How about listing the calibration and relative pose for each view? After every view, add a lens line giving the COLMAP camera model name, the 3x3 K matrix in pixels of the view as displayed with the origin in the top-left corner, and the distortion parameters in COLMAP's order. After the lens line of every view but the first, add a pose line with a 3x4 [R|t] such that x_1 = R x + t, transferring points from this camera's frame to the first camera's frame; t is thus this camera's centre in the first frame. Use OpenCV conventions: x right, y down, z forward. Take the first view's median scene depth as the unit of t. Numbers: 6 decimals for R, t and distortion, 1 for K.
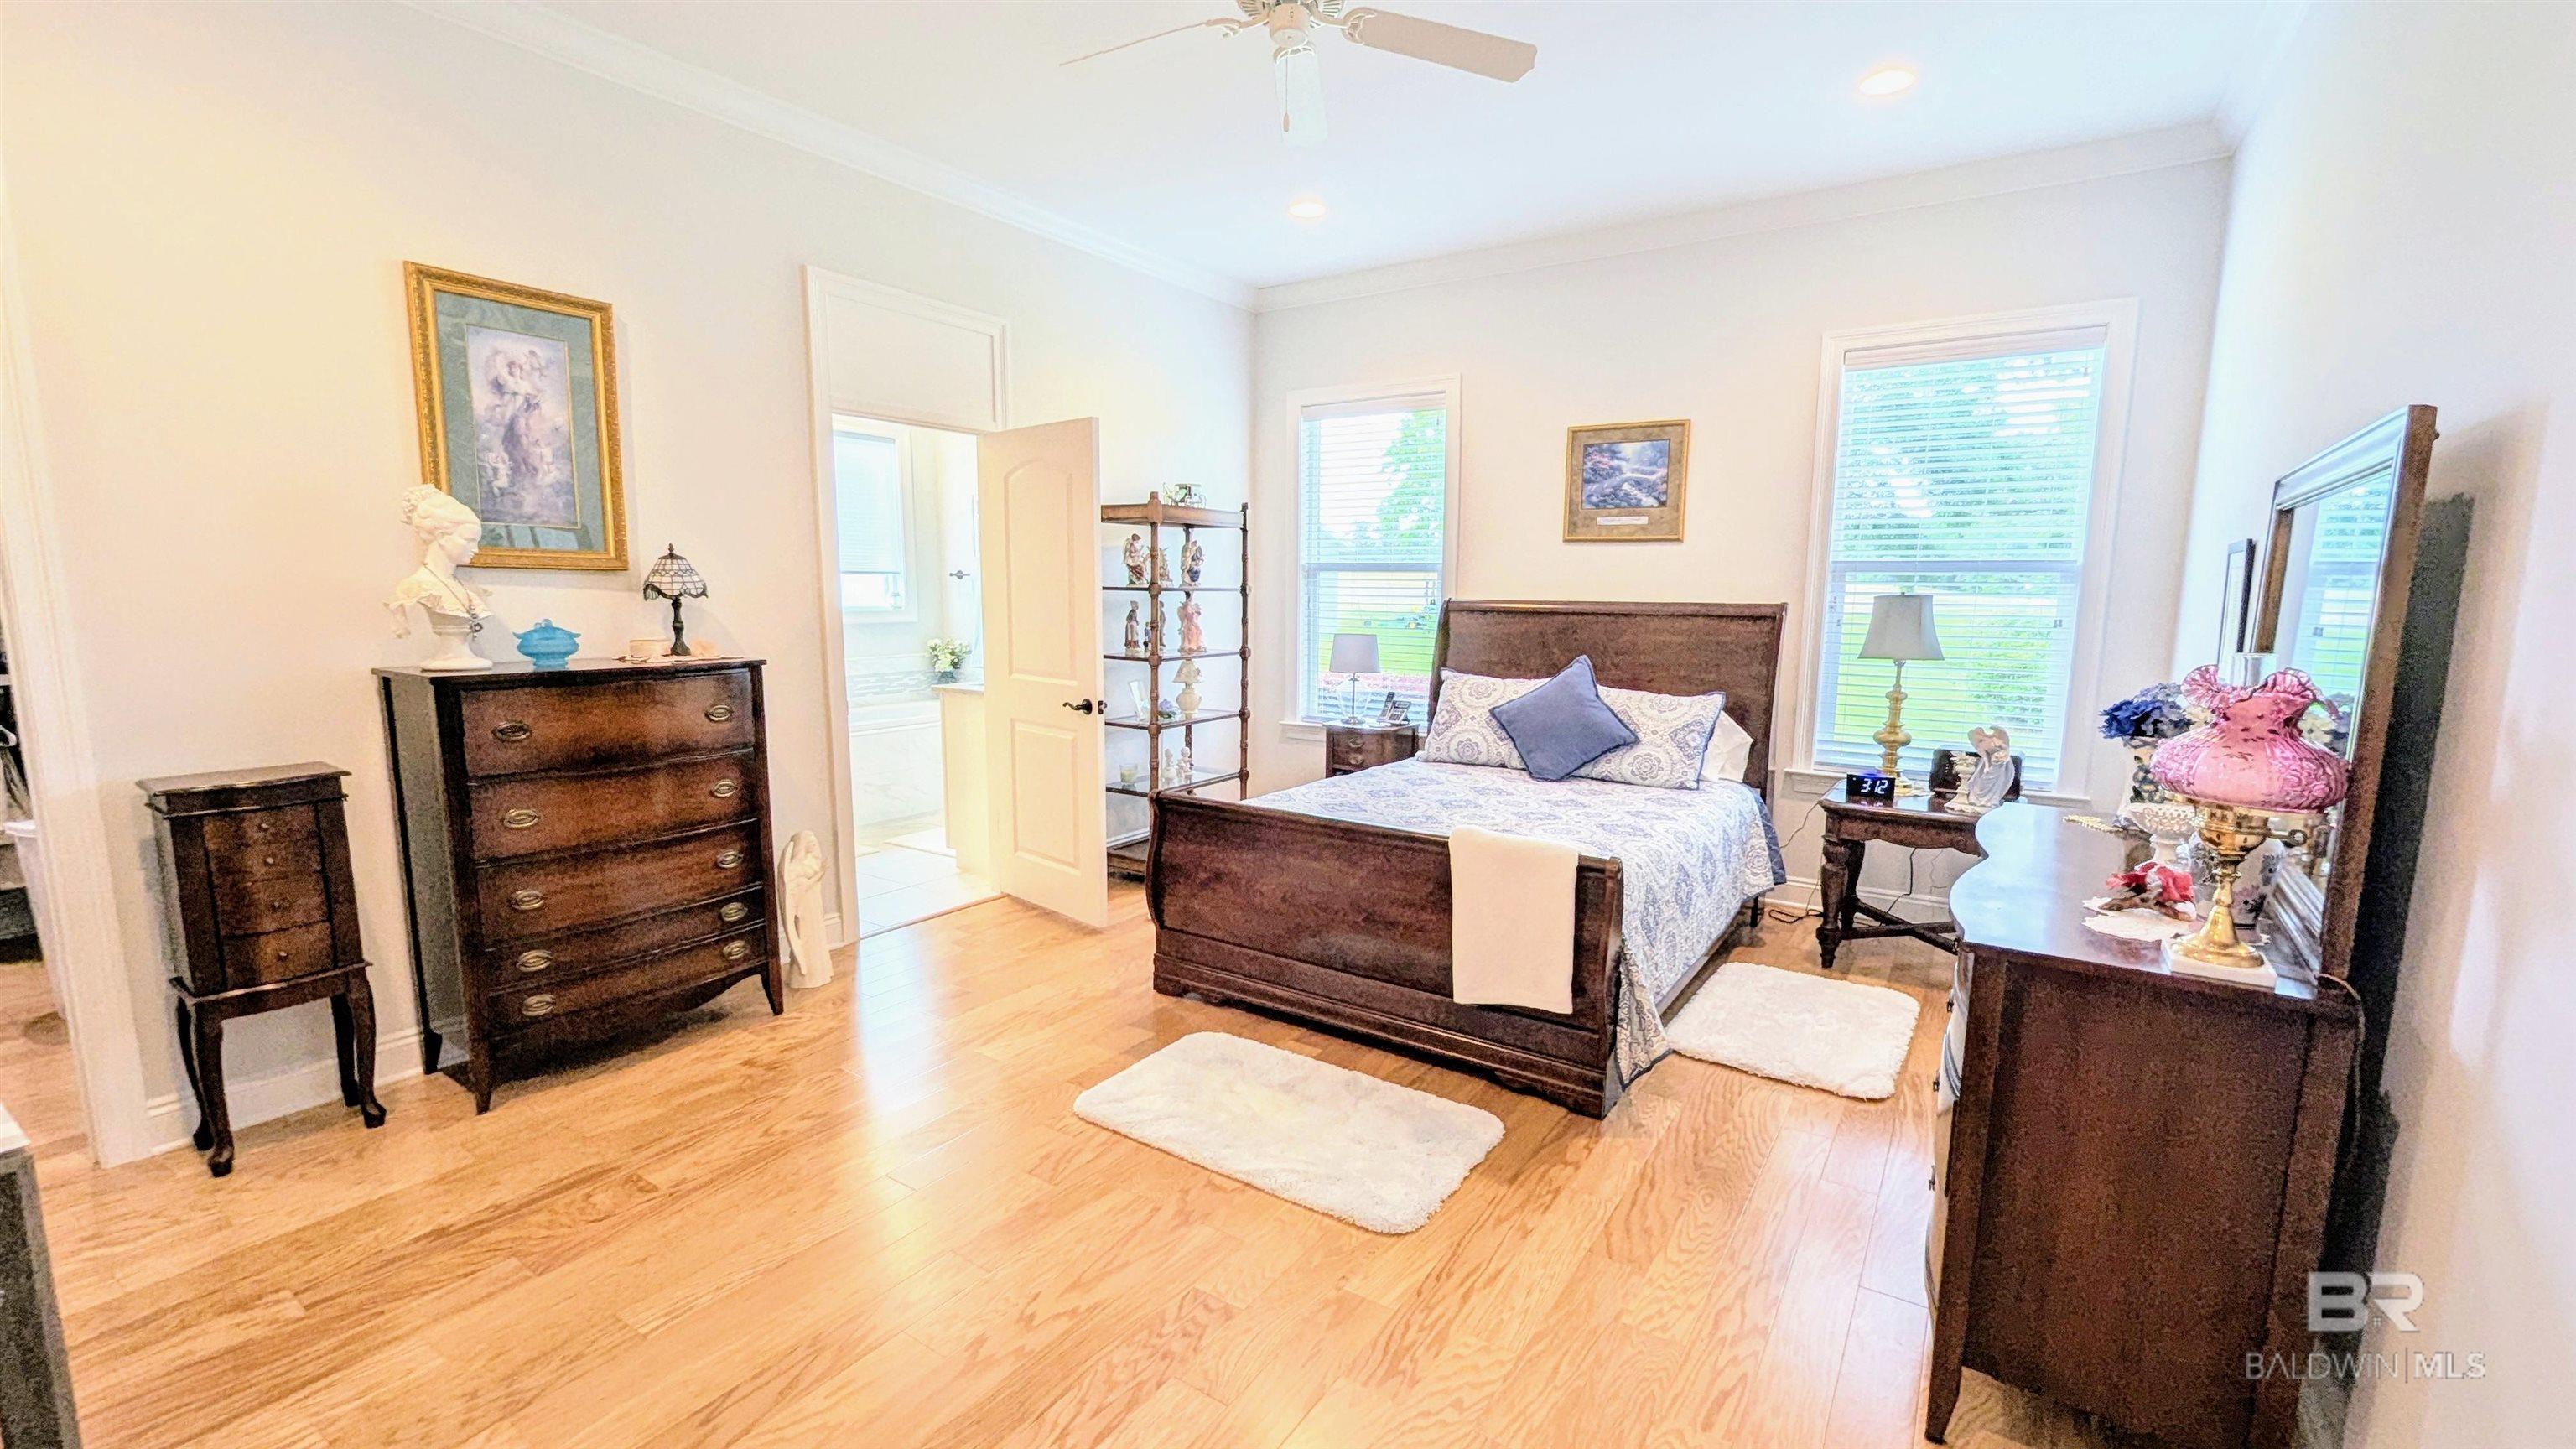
lens RADIAL K [[1075.6, 0, 1284.8], [0, 1075.6, 729.7], [0, 0, 1]] dist [0.001059, -0.000683]
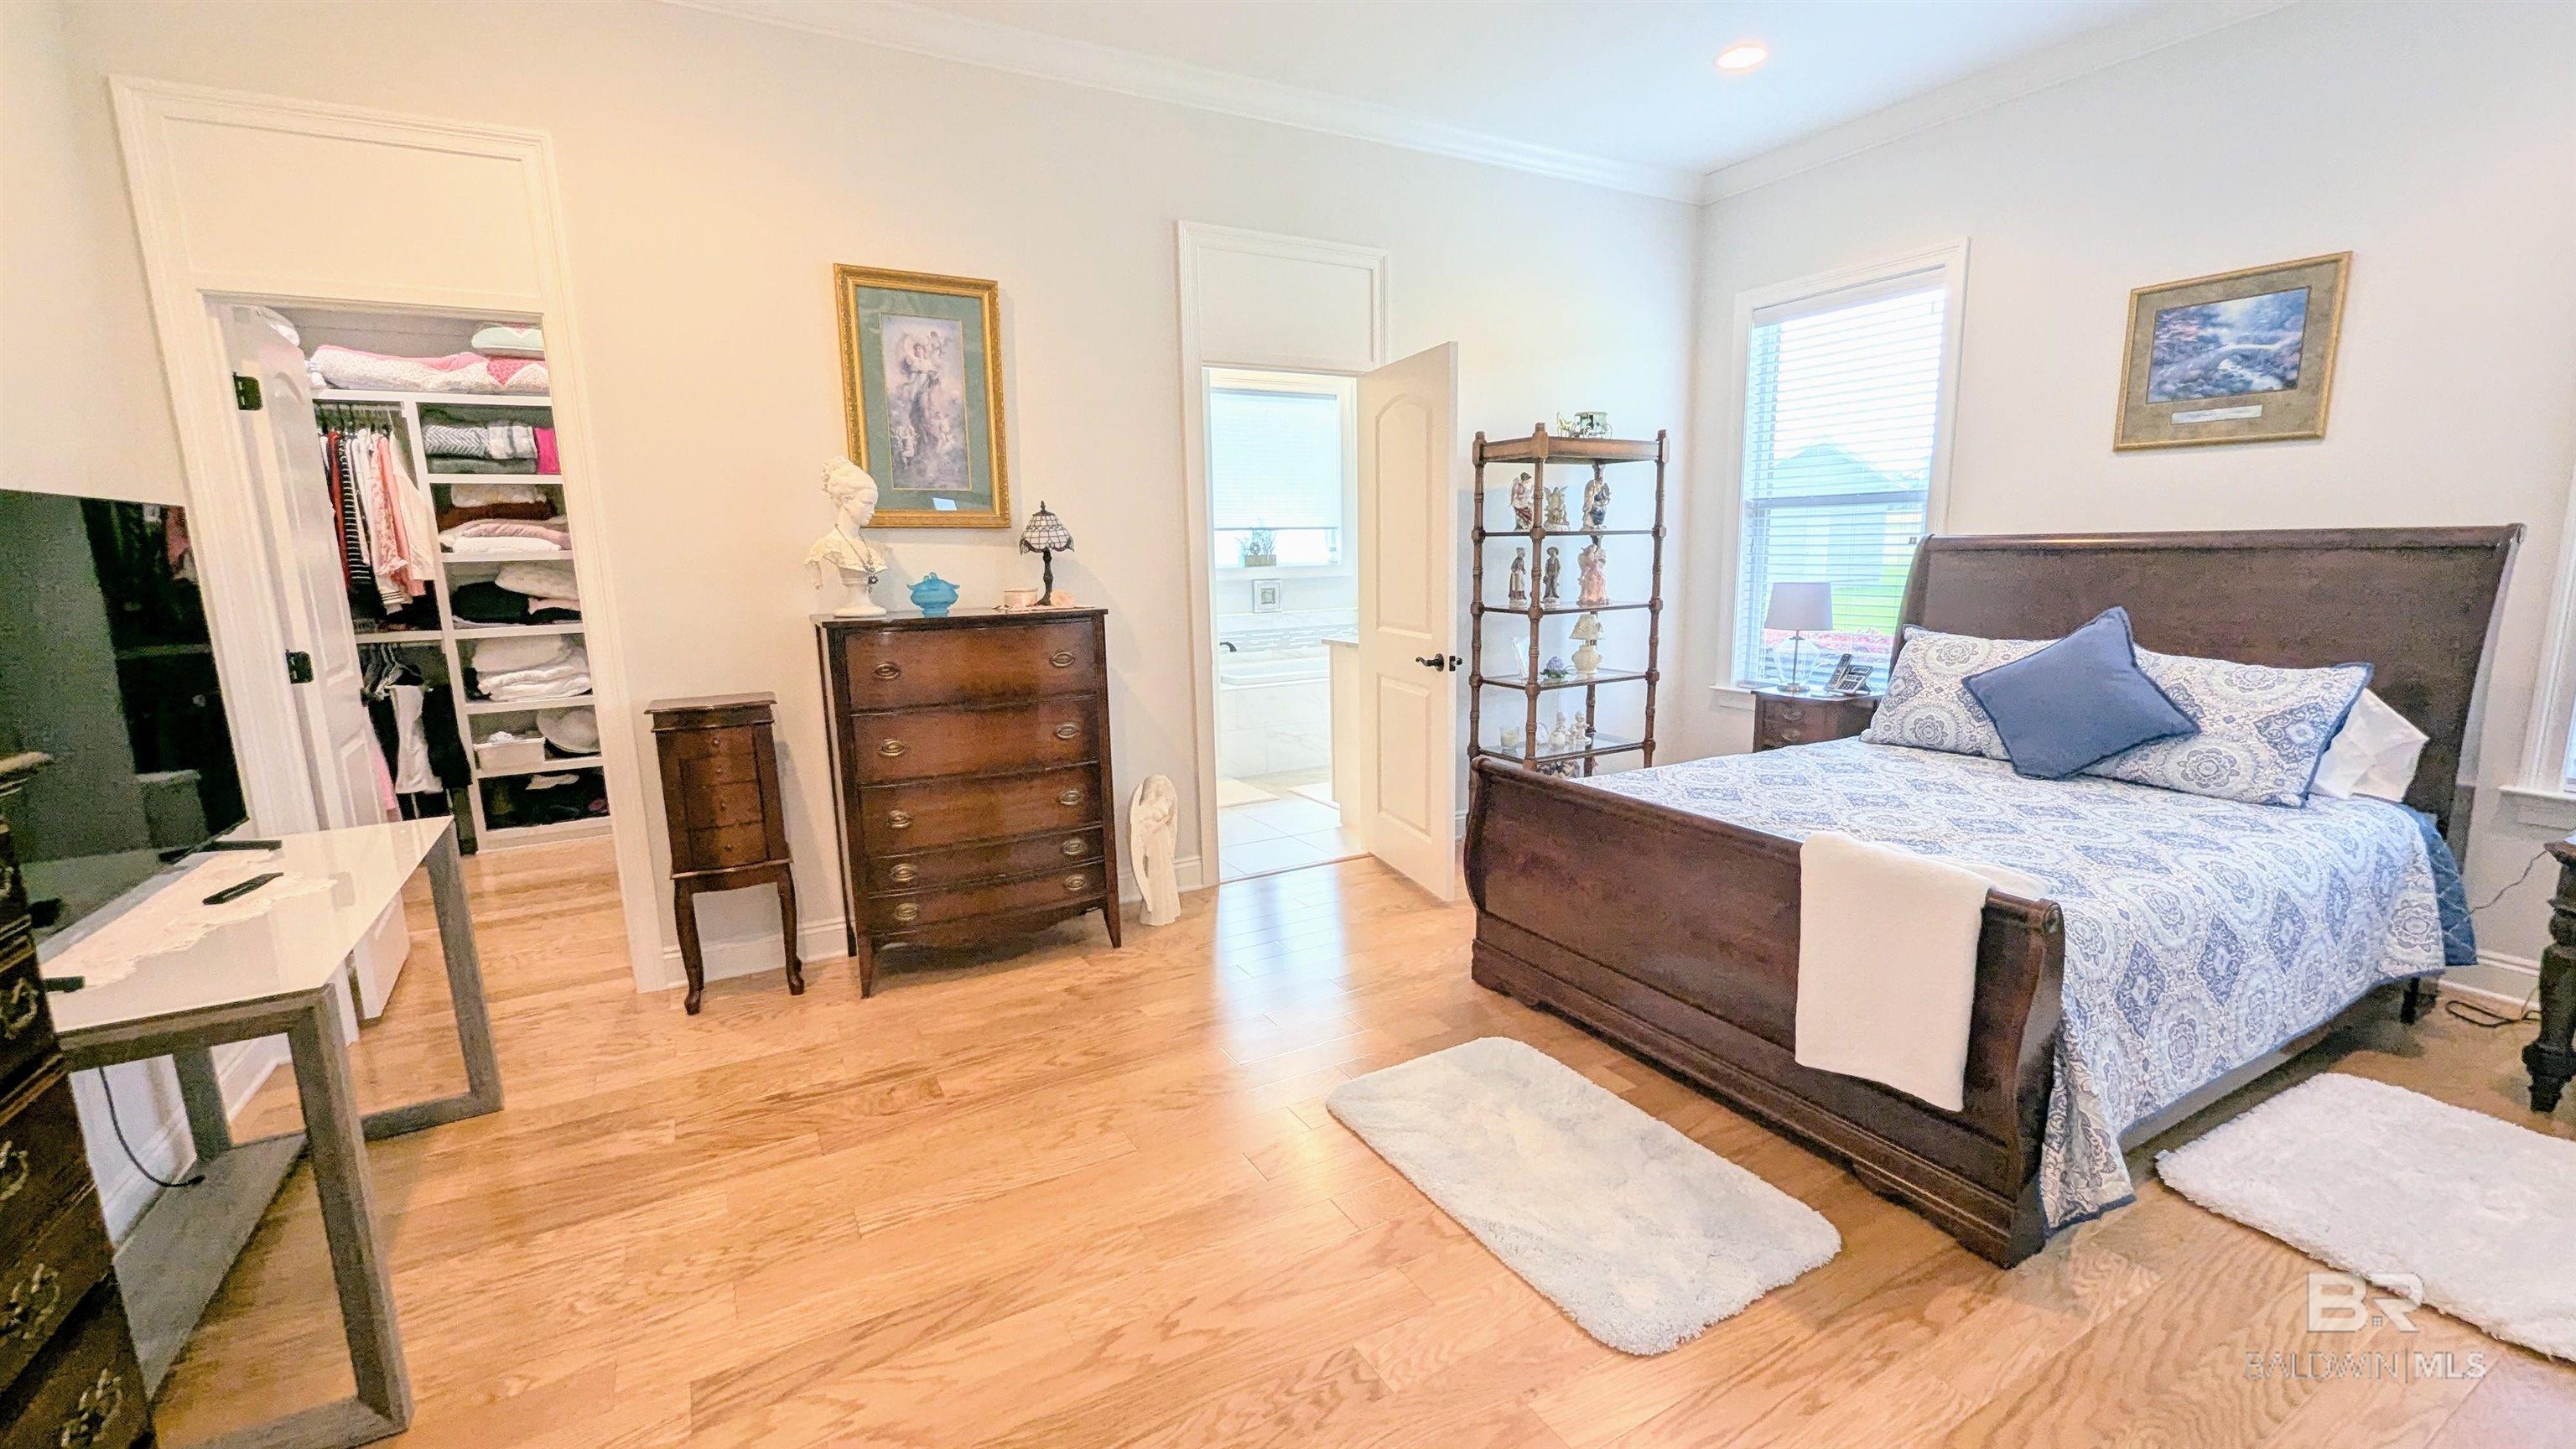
lens RADIAL K [[1075.6, 0, 1285.2], [0, 1075.6, 725.9], [0, 0, 1]] dist [0.001059, -0.000683]
pose [[0.892587, 0.050289, -0.448063, 0.143331], [-0.034012, 0.998439, 0.044306, -0.004147], [0.449591, -0.024308, 0.892904, 0.145335]]
